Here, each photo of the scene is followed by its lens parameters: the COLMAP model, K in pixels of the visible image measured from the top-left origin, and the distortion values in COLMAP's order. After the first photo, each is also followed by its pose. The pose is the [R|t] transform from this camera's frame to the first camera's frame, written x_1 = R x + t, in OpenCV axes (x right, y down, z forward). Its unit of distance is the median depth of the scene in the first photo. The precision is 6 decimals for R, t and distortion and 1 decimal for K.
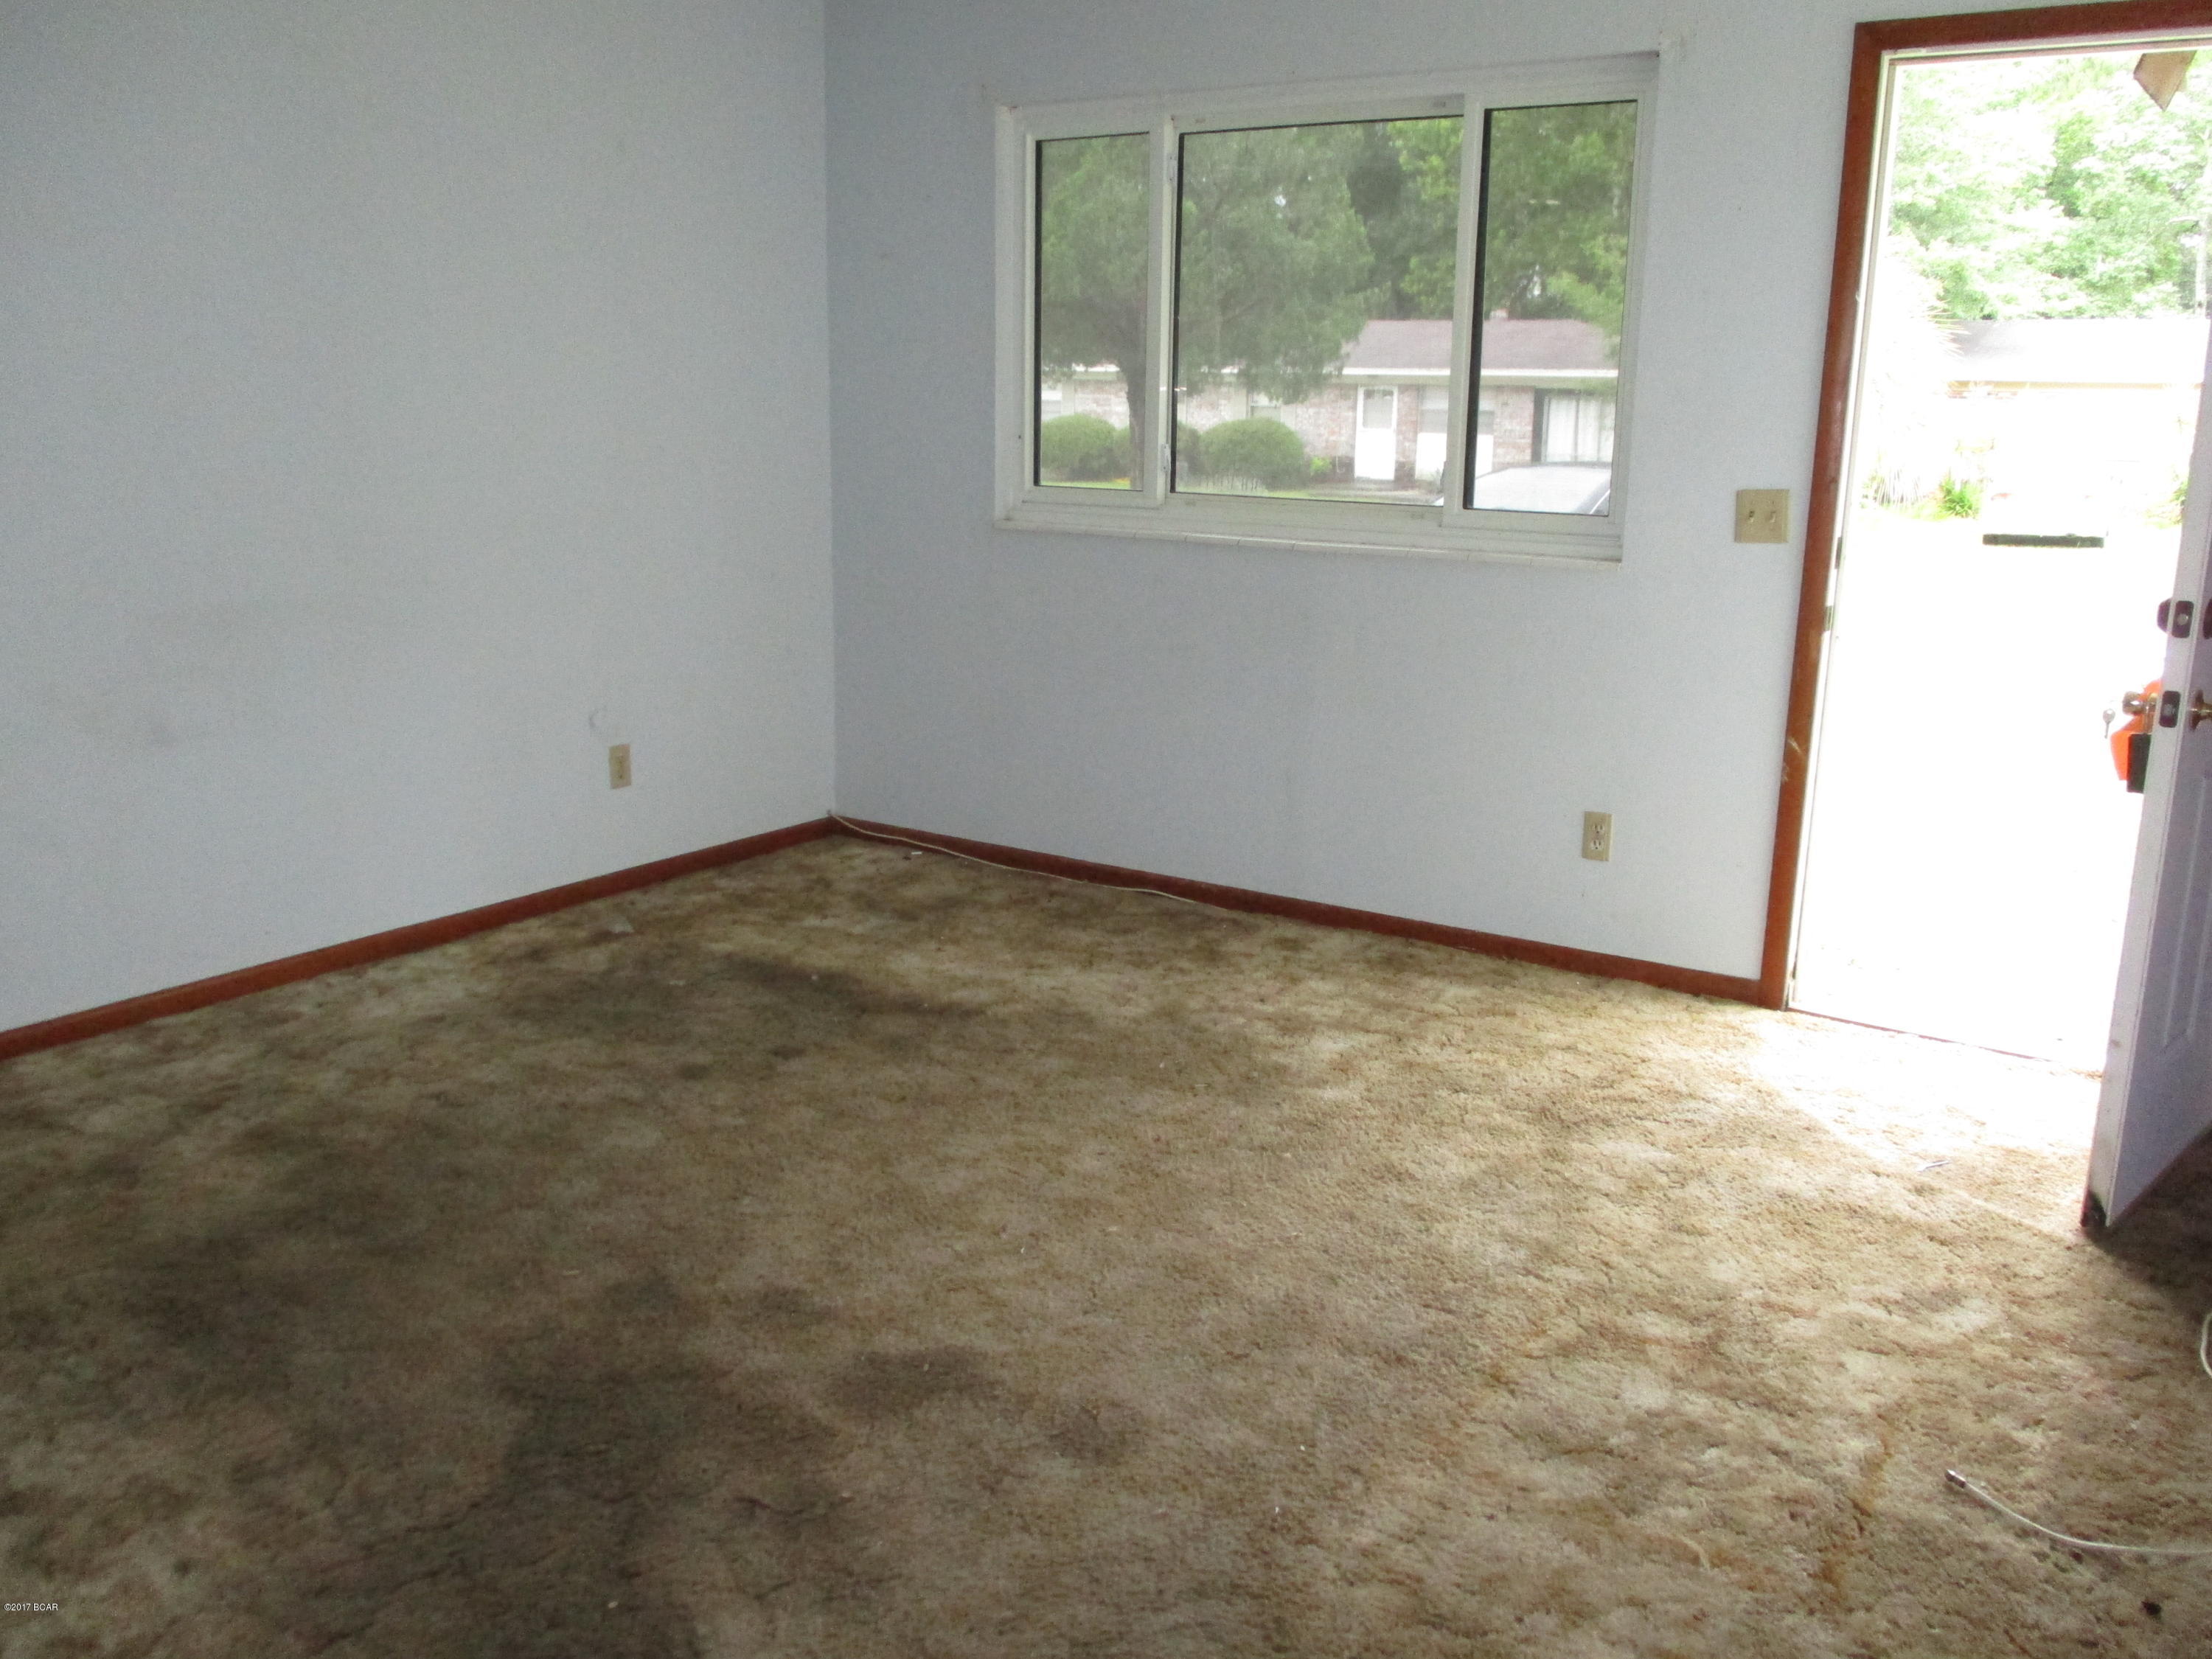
lens RADIAL K [[1861.8, 0, 1098.4], [0, 1861.8, 831.6], [0, 0, 1]] dist [-0.014020, 0.002544]
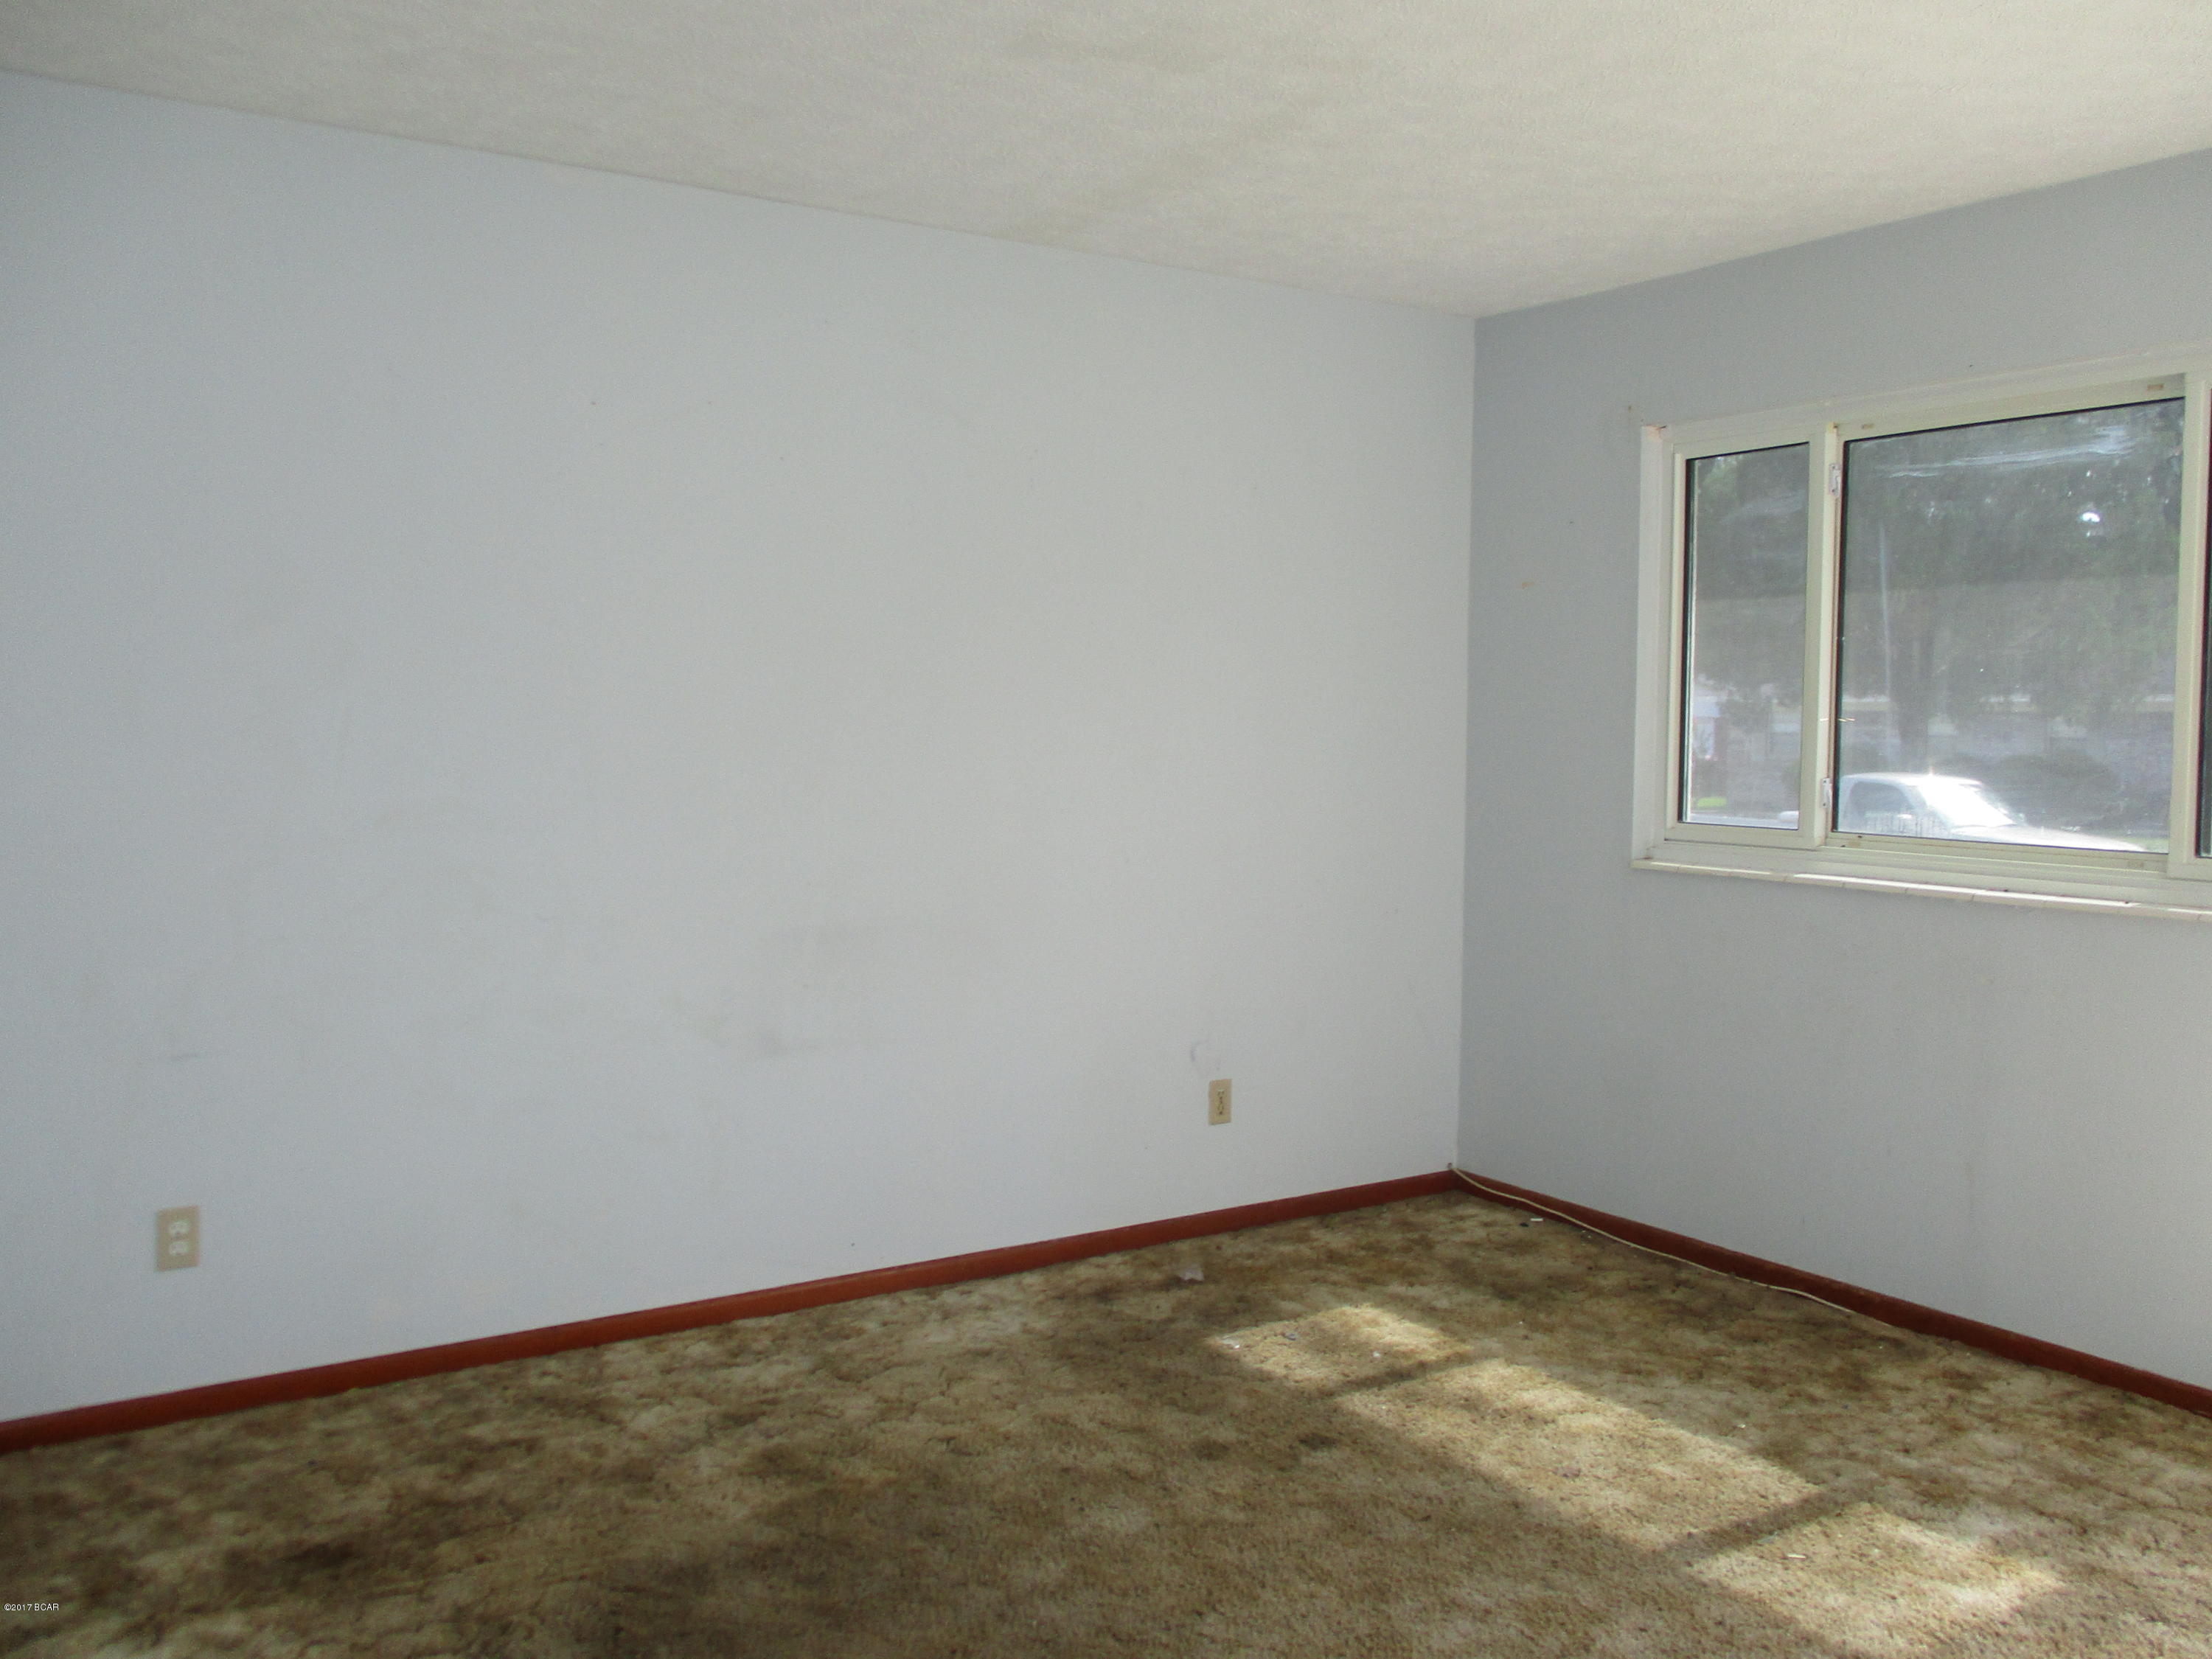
lens RADIAL K [[1861.8, 0, 1111.0], [0, 1861.8, 820.7], [0, 0, 1]] dist [-0.014020, 0.002544]
pose [[0.922108, 0.010858, -0.386780, 0.080376], [-0.080569, 0.983084, -0.164485, -0.018840], [0.378451, 0.182835, 0.907384, 0.090723]]
